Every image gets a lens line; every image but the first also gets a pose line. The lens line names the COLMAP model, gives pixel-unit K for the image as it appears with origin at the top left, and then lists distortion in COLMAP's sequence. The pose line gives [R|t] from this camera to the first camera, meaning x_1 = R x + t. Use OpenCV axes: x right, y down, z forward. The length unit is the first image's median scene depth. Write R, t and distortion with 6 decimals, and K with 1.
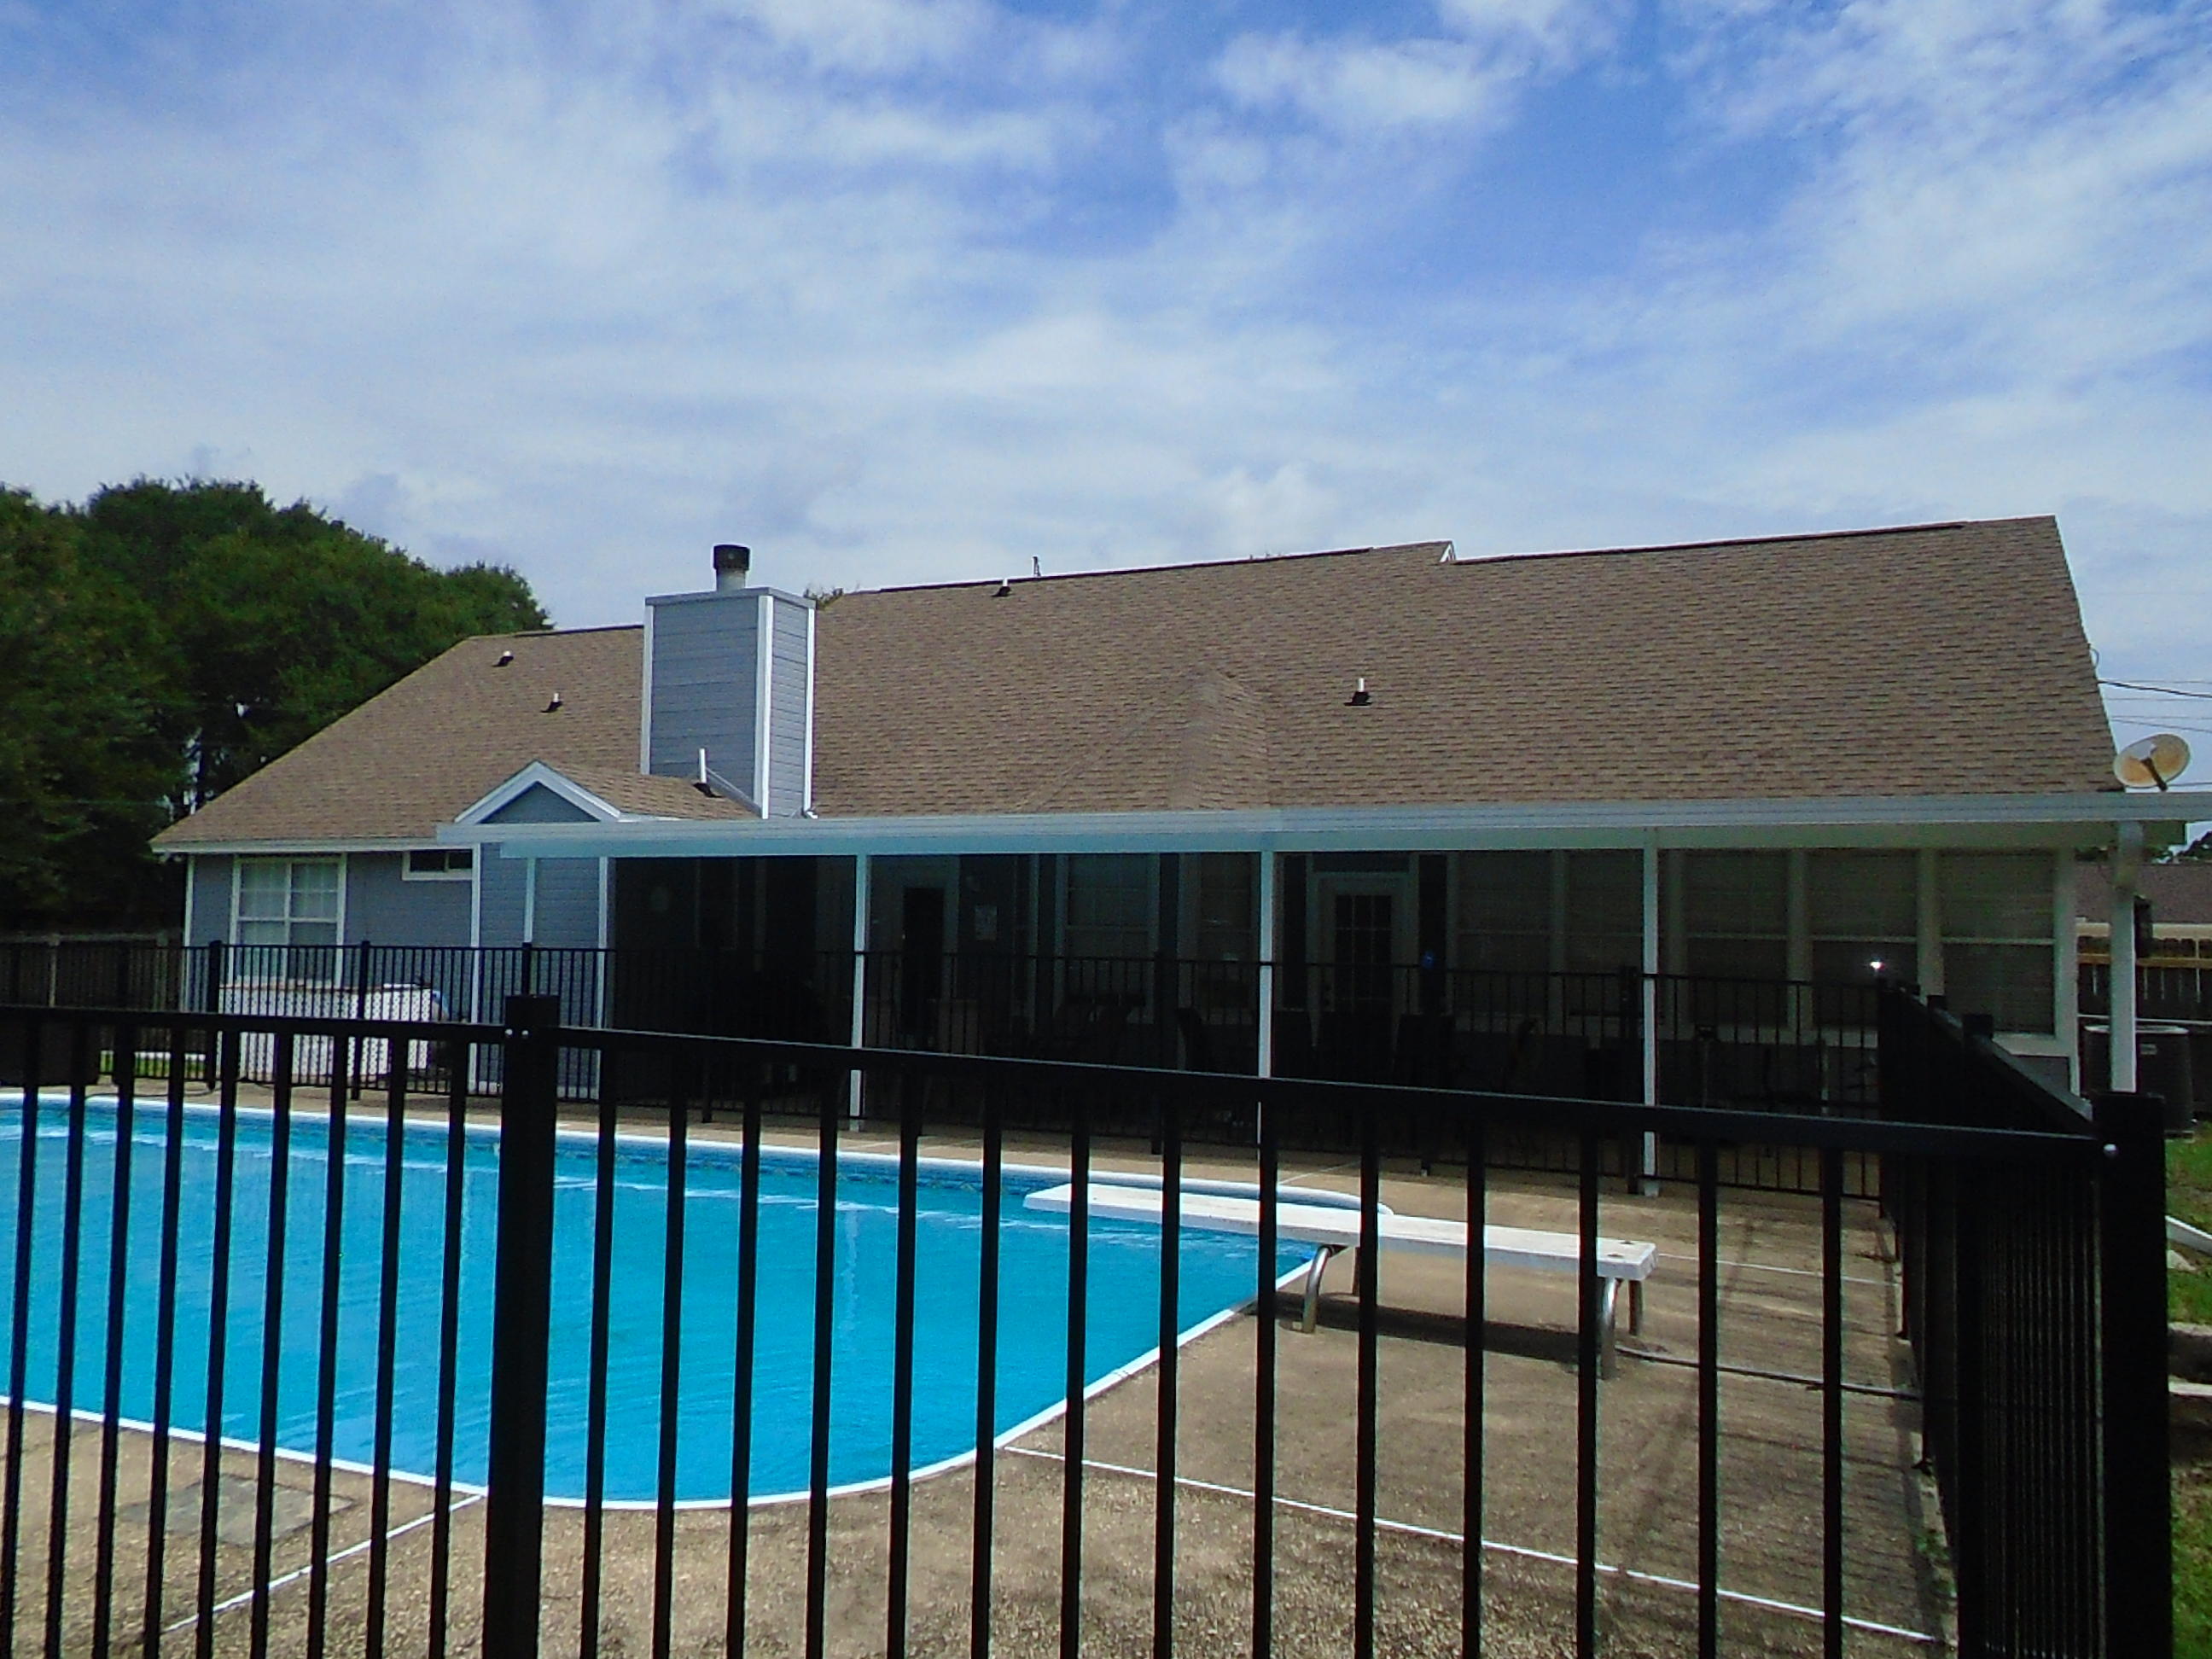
lens RADIAL K [[1673.9, 0, 1116.4], [0, 1673.9, 827.0], [0, 0, 1]] dist [-0.003774, 0.000189]
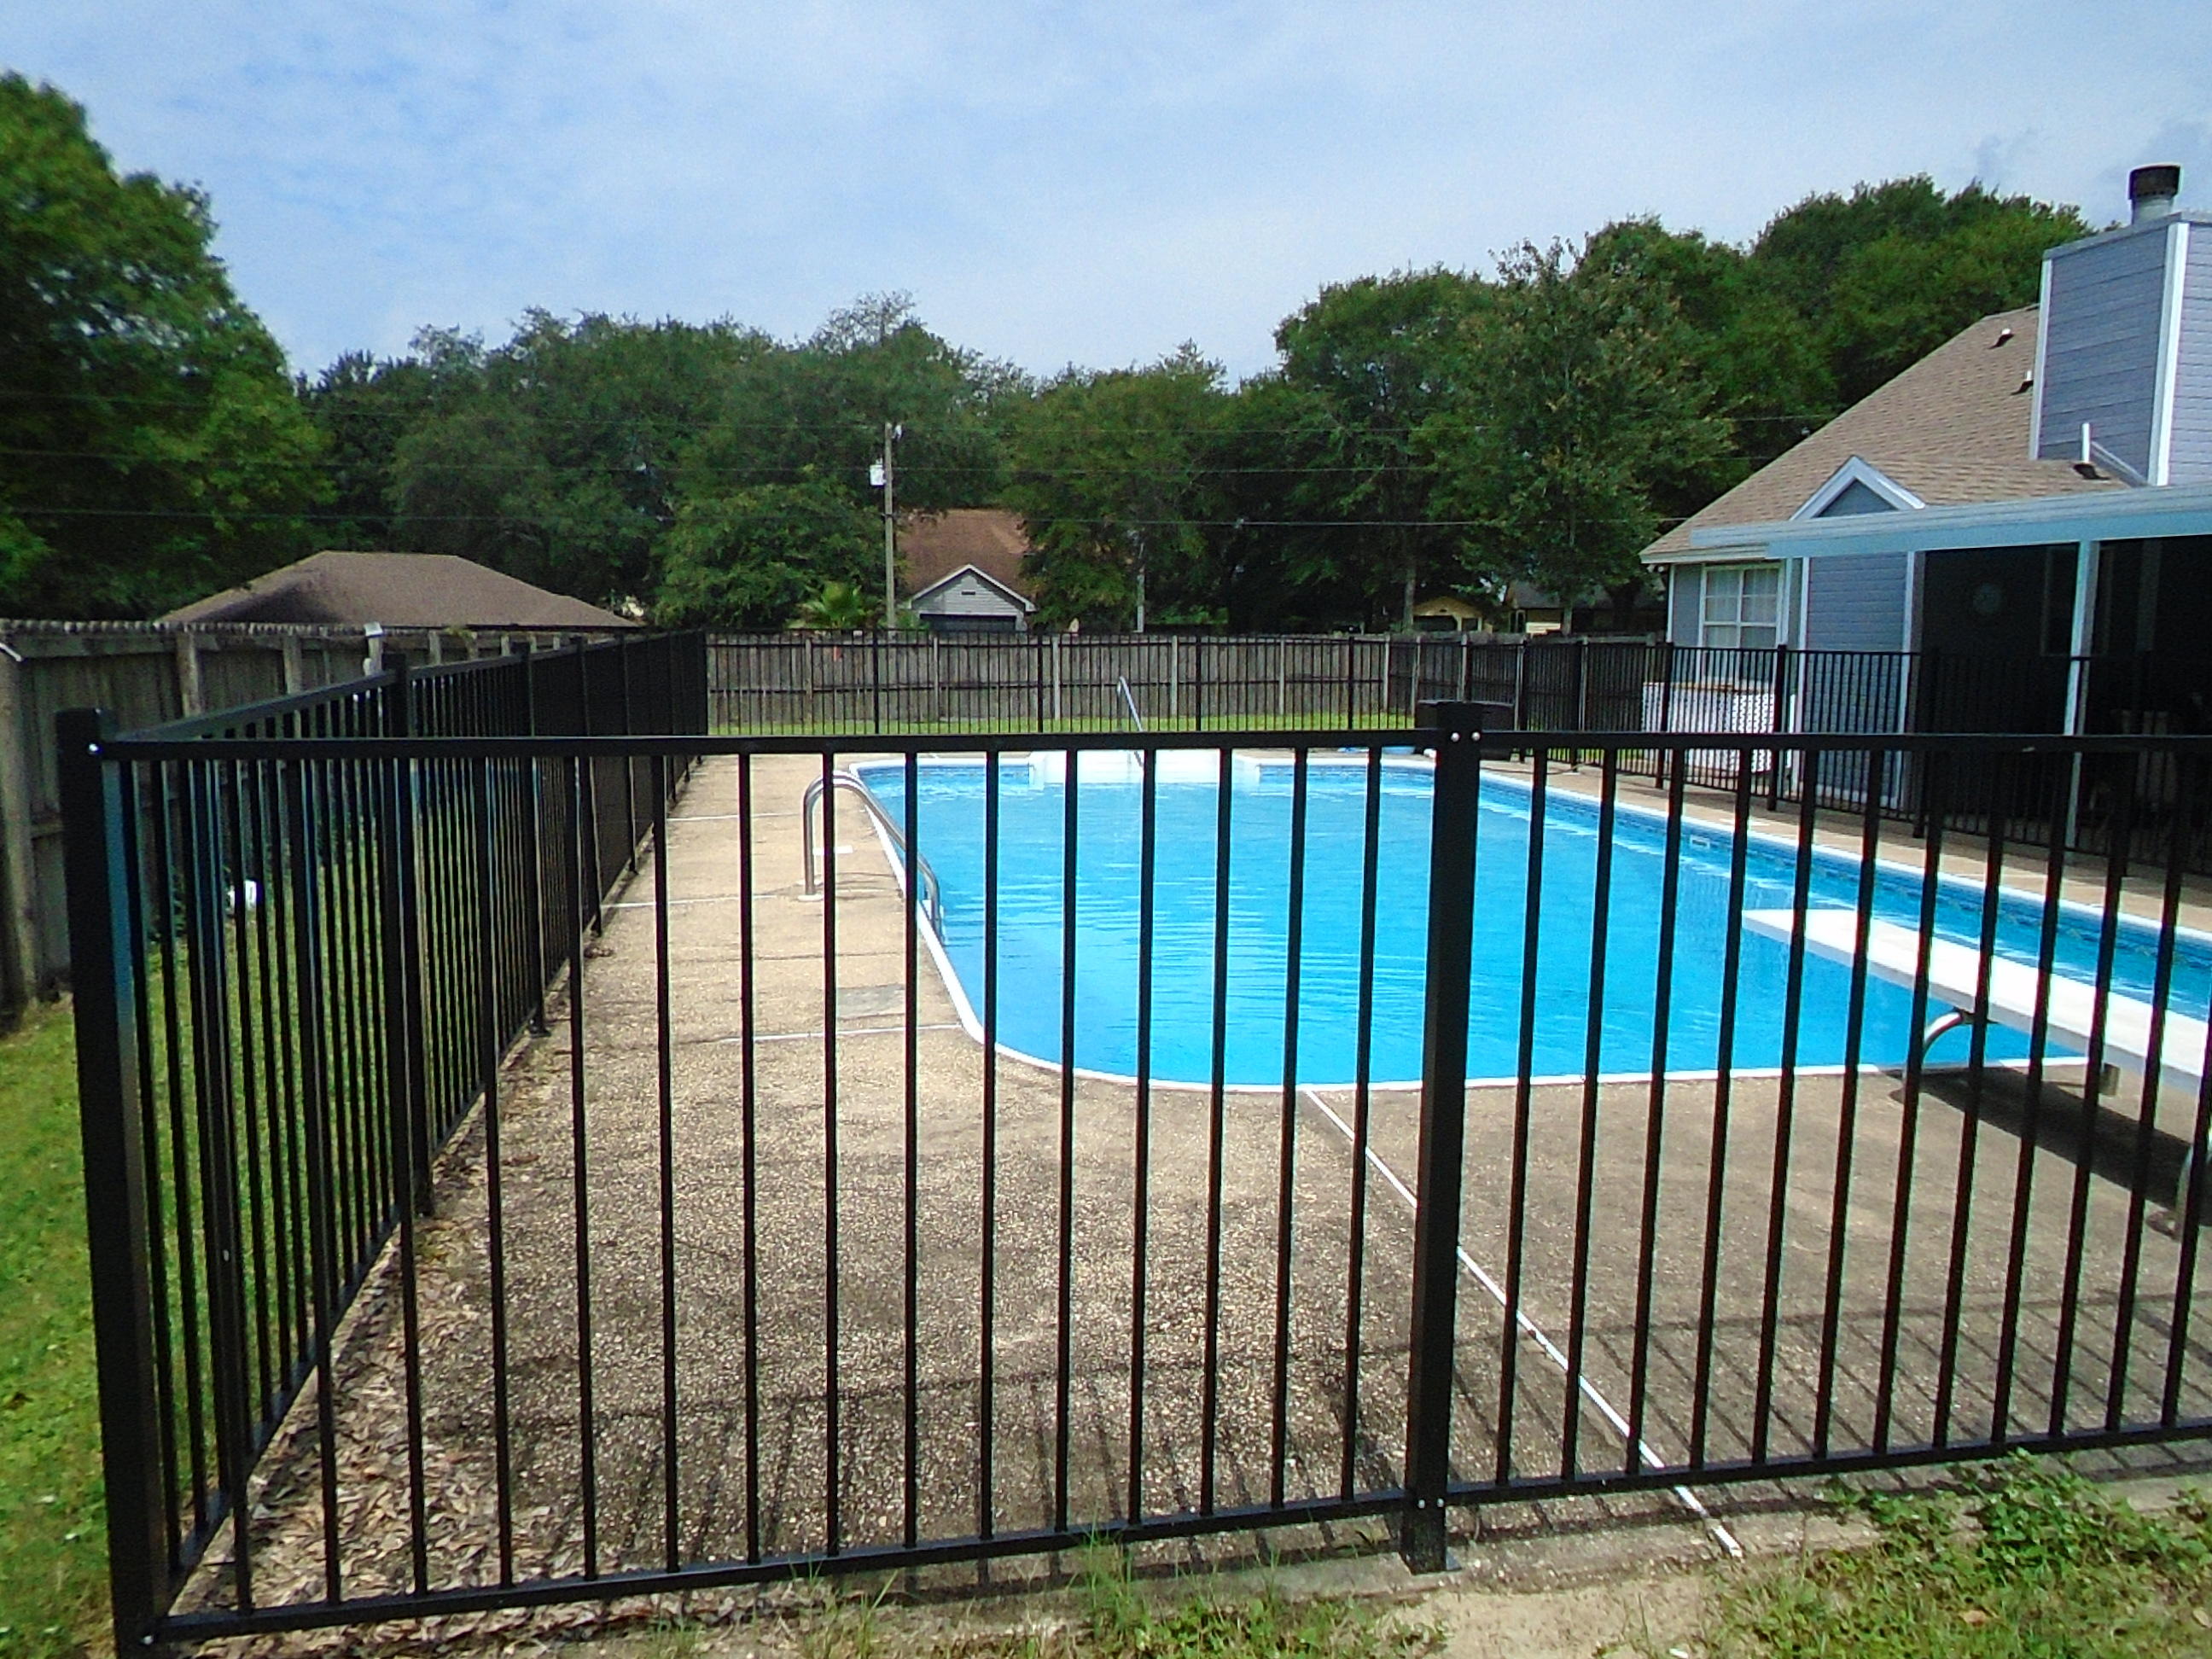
lens RADIAL K [[1682.3, 0, 1104.0], [0, 1682.3, 833.7], [0, 0, 1]] dist [-0.006352, 0.009104]
pose [[0.563345, 0.102259, -0.819869, 0.199195], [0.043139, 0.987317, 0.152786, 0.008049], [0.825095, -0.121440, 0.551789, 0.078274]]
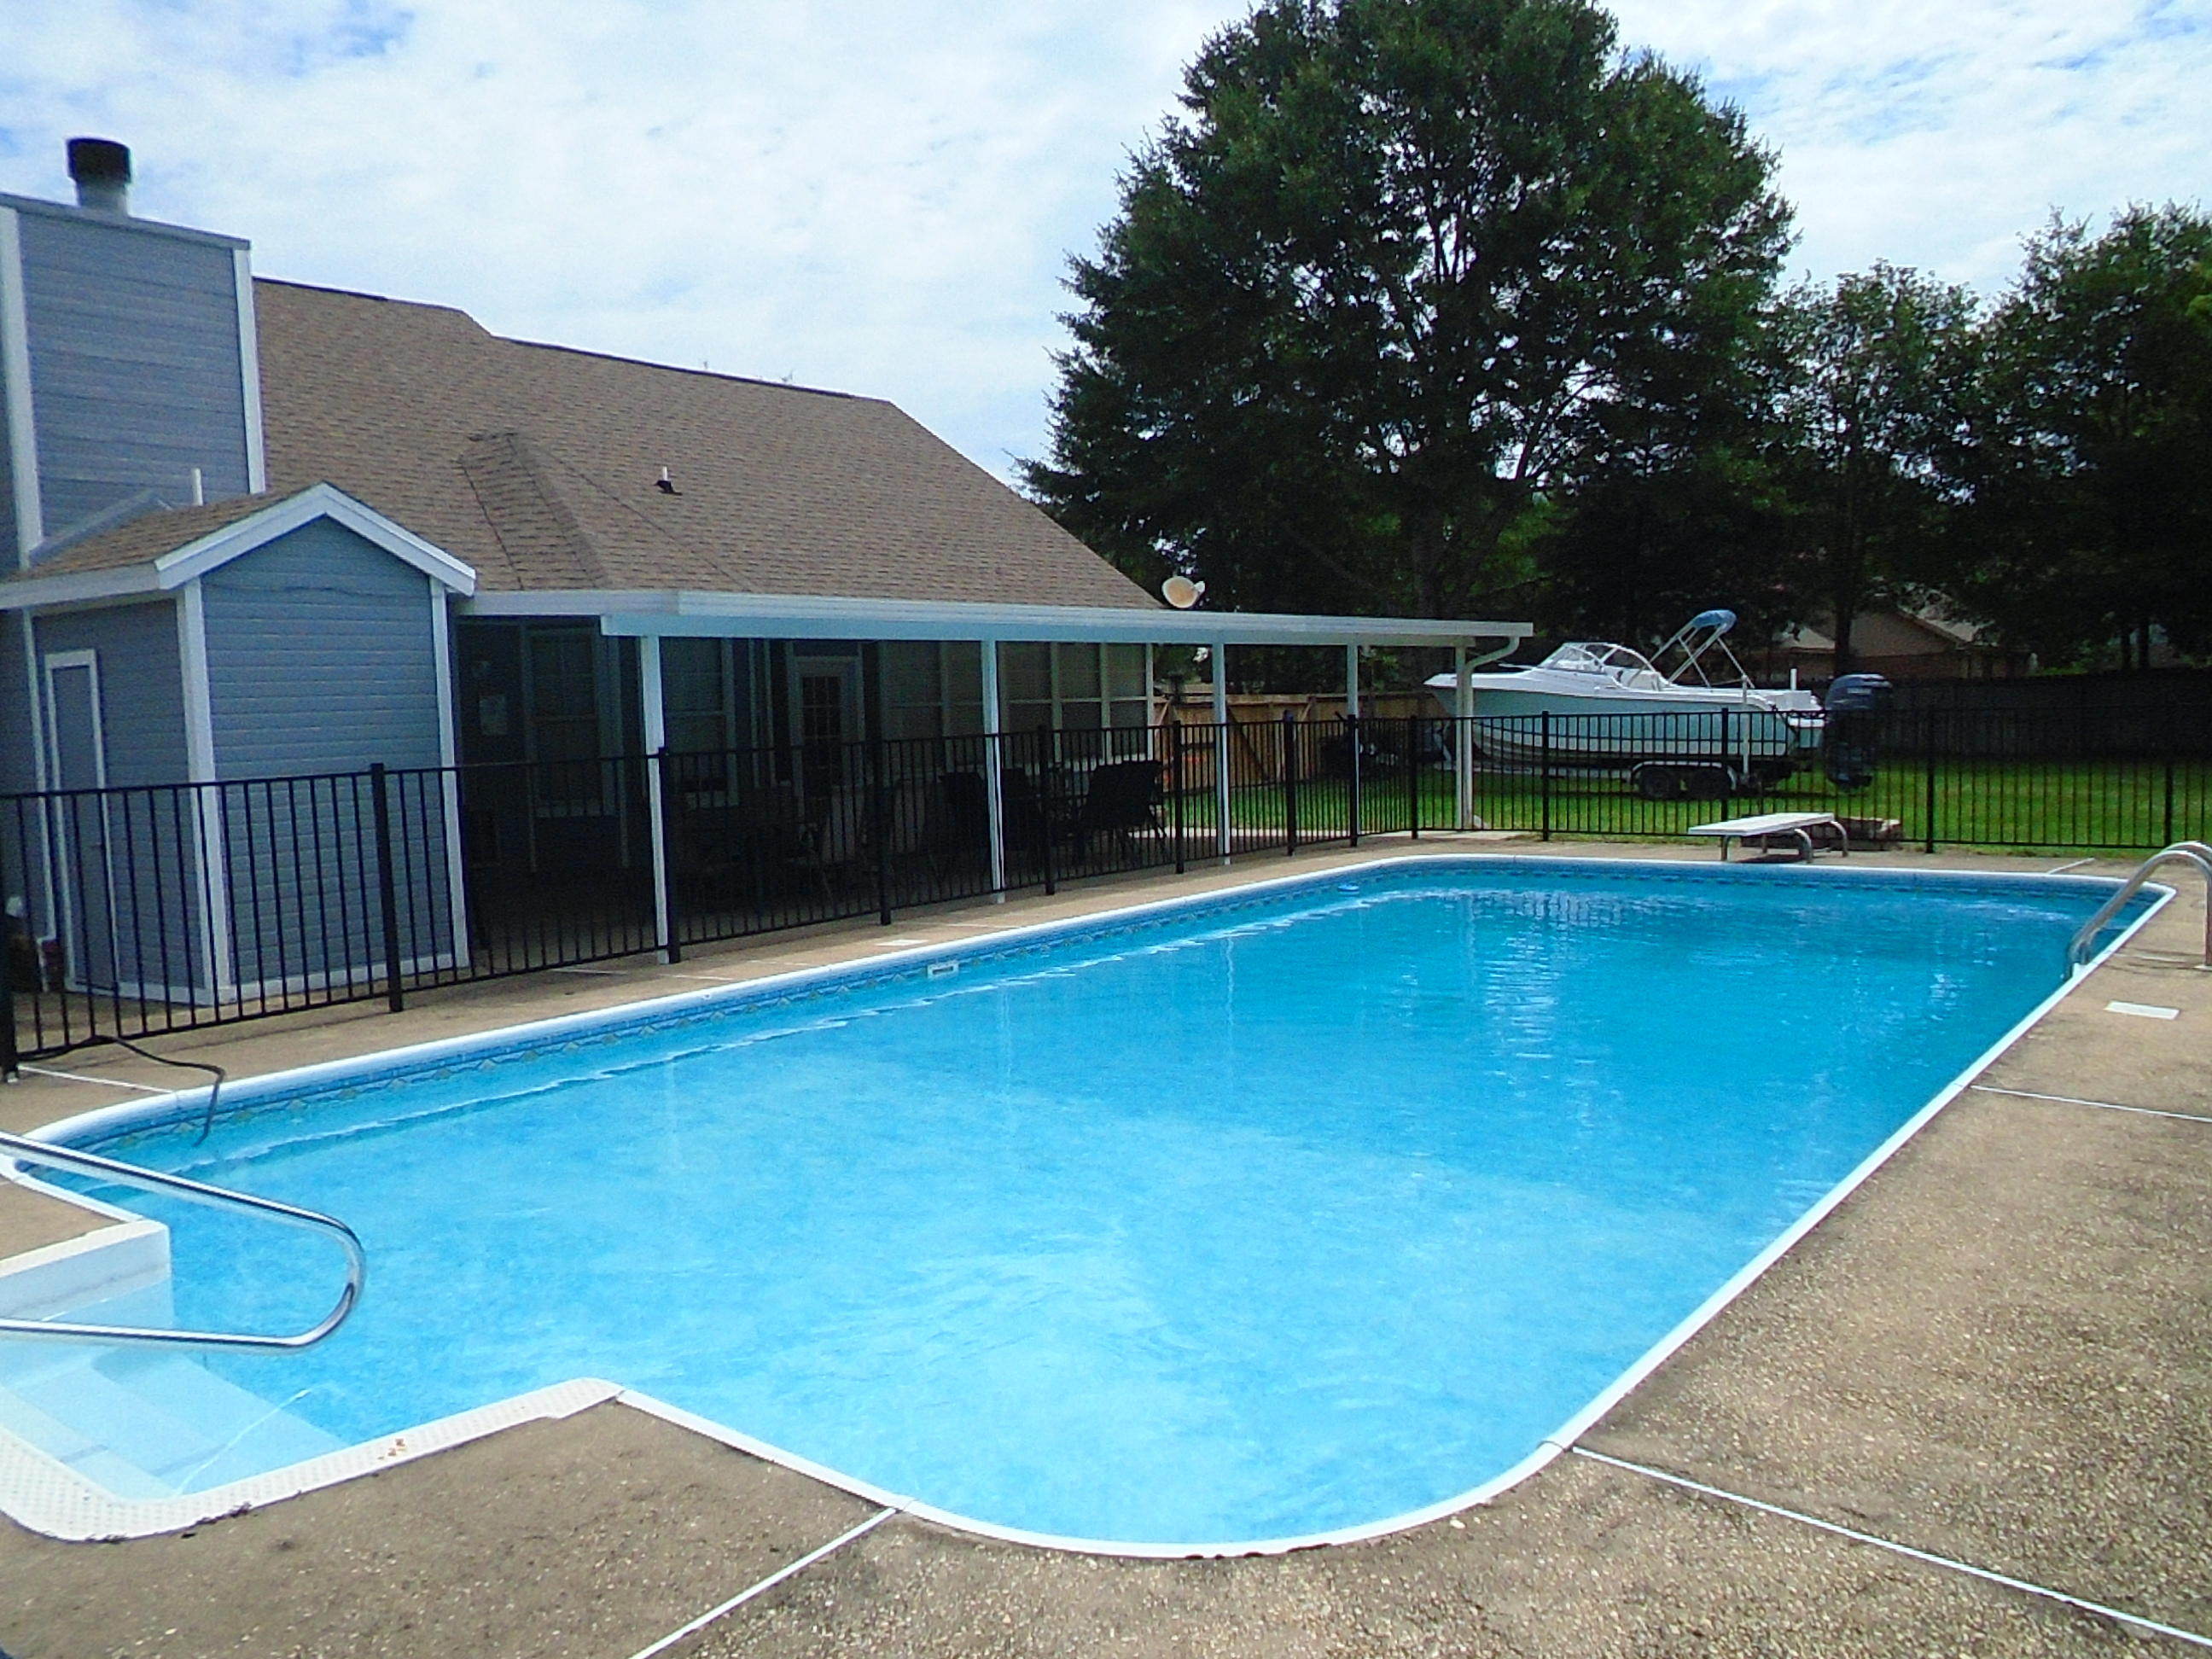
lens RADIAL K [[1671.0, 0, 1145.3], [0, 1671.0, 836.8], [0, 0, 1]] dist [-0.005725, 0.007351]
pose [[0.189965, -0.103998, 0.976267, -0.829618], [-0.022557, 0.993649, 0.110238, 0.015616], [-0.981532, -0.042963, 0.186413, 0.509469]]
